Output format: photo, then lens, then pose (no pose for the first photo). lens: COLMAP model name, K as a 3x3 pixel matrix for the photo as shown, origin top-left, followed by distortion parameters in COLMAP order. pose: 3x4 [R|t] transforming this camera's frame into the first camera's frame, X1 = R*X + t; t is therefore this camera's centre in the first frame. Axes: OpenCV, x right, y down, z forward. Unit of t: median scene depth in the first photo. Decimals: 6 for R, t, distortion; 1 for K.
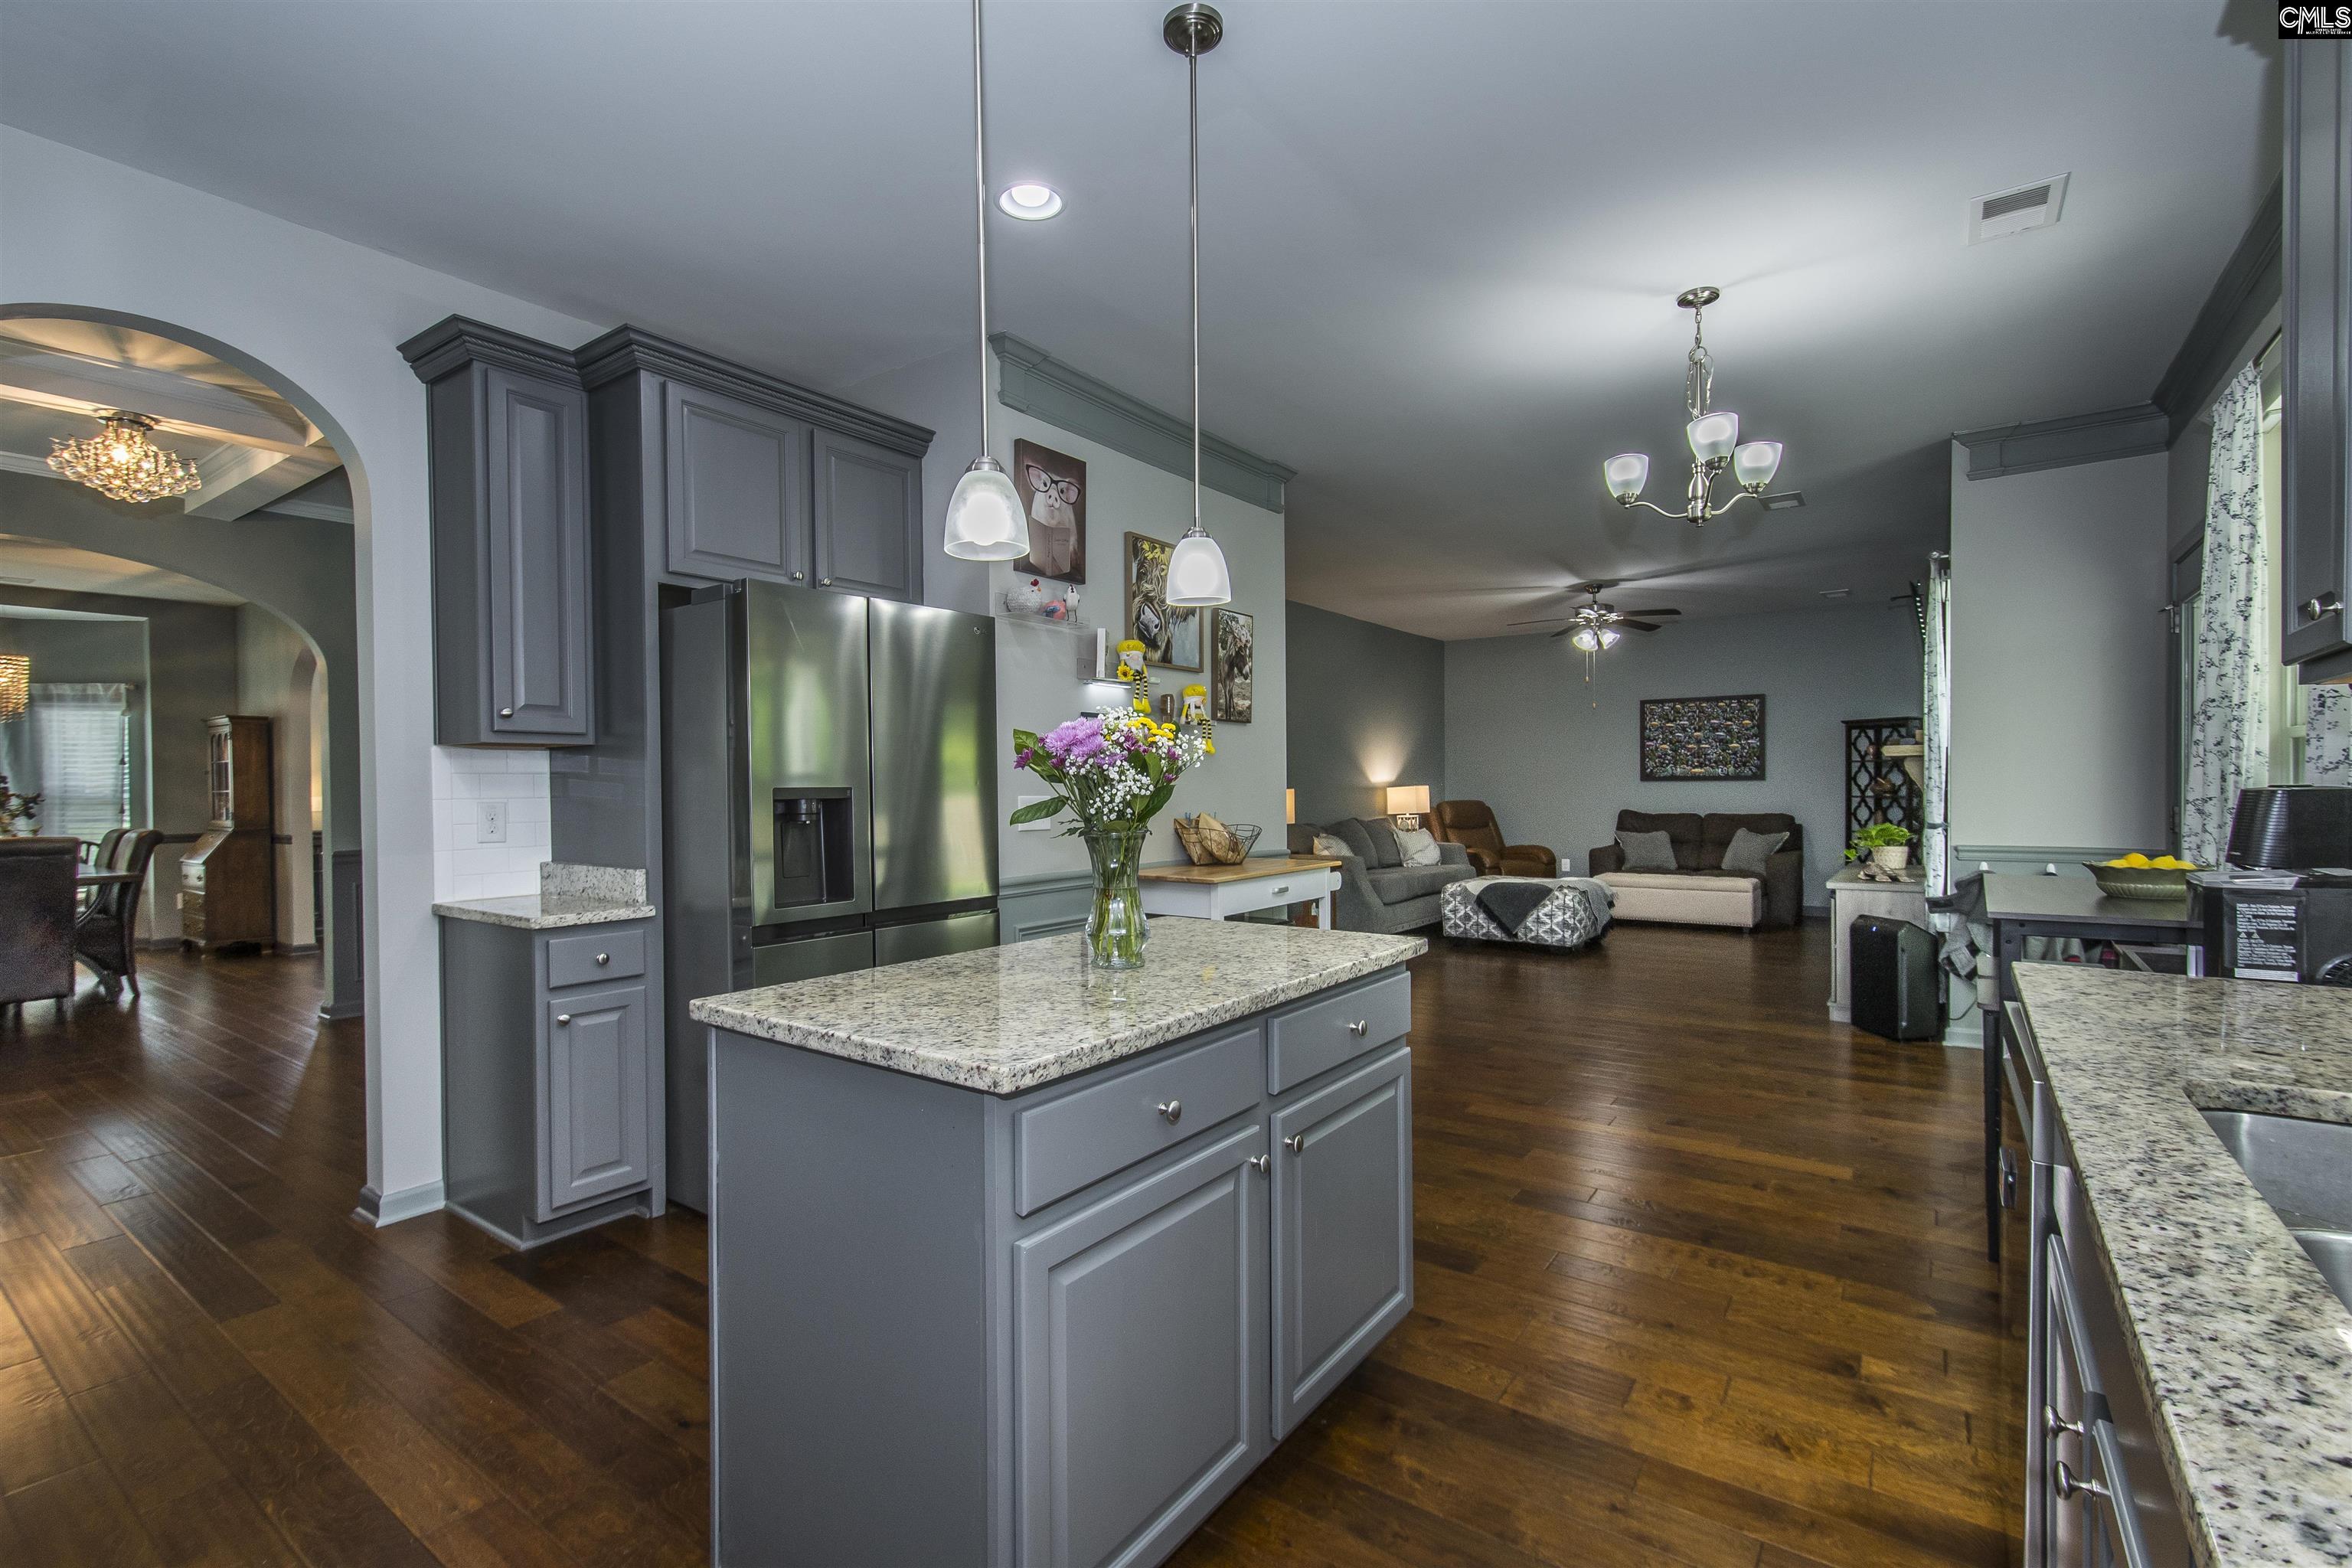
lens RADIAL K [[1062.4, 0, 1146.7], [0, 1062.4, 796.5], [0, 0, 1]] dist [0.005059, 0.000453]
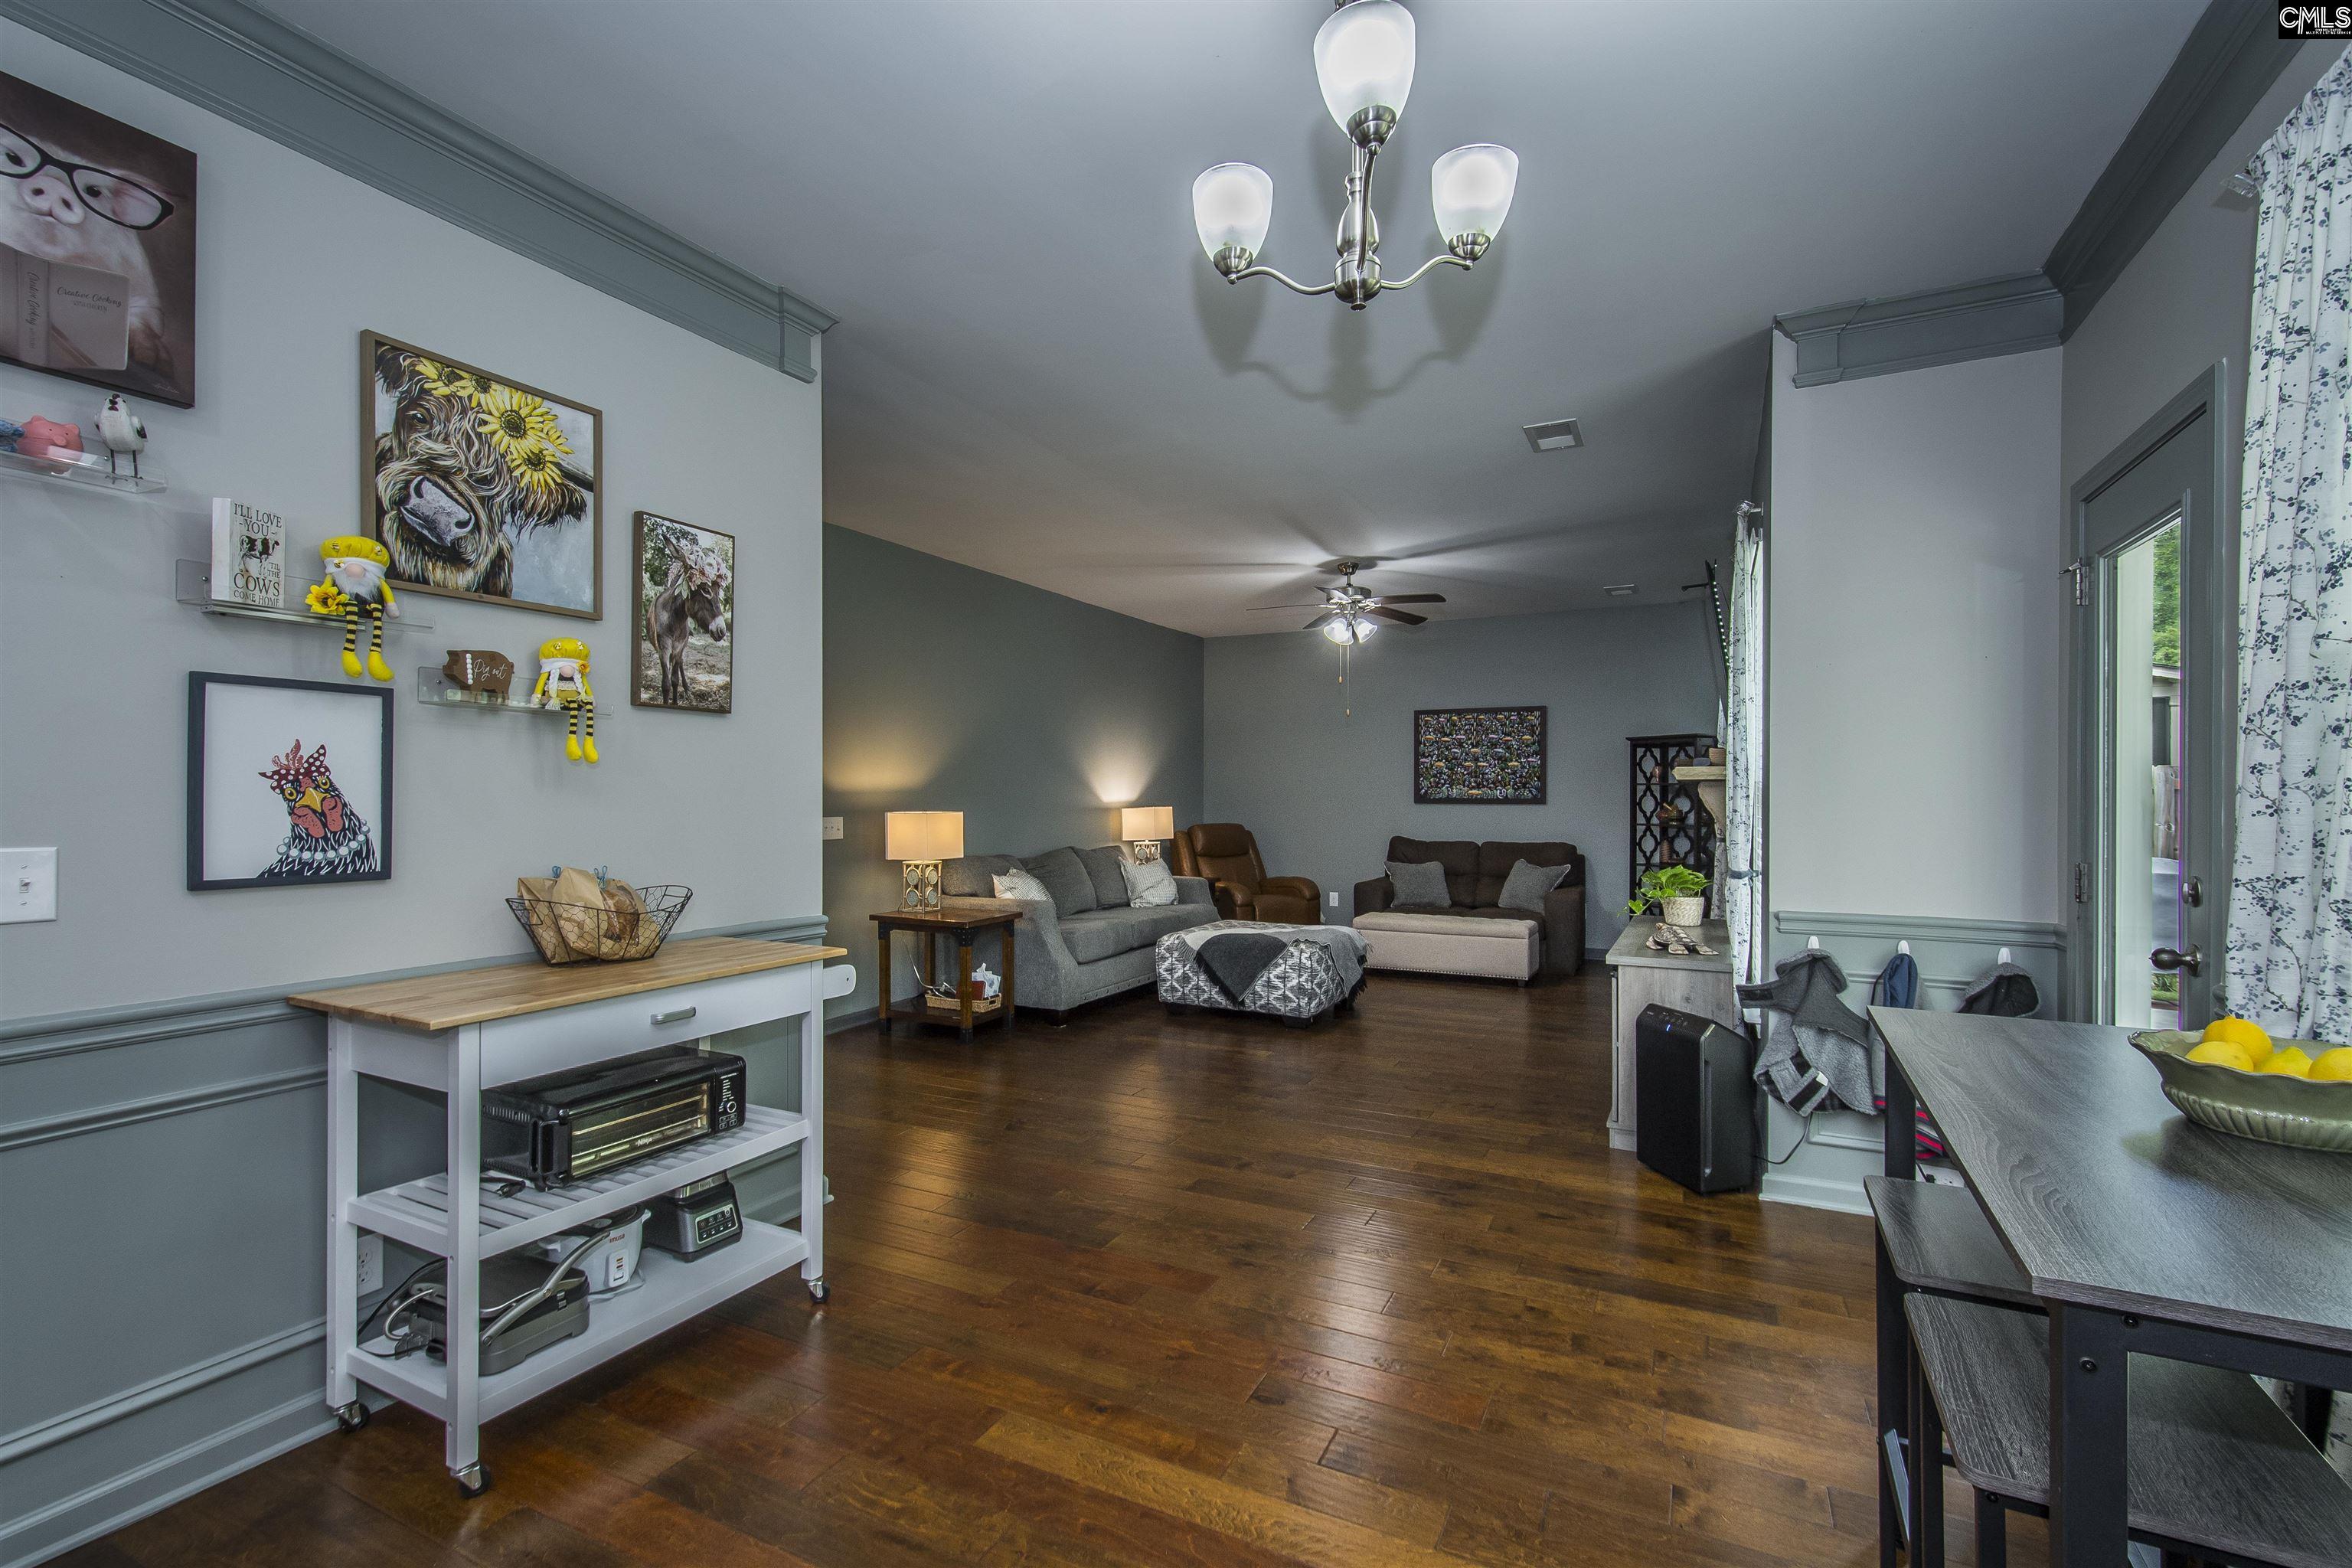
lens RADIAL K [[1062.4, 0, 1146.7], [0, 1062.4, 796.5], [0, 0, 1]] dist [0.005059, 0.000453]
pose [[0.988001, 0.010754, 0.154074, 0.196498], [-0.009072, 0.999891, -0.011616, -0.013853], [-0.154183, 0.010079, 0.987991, 0.301286]]
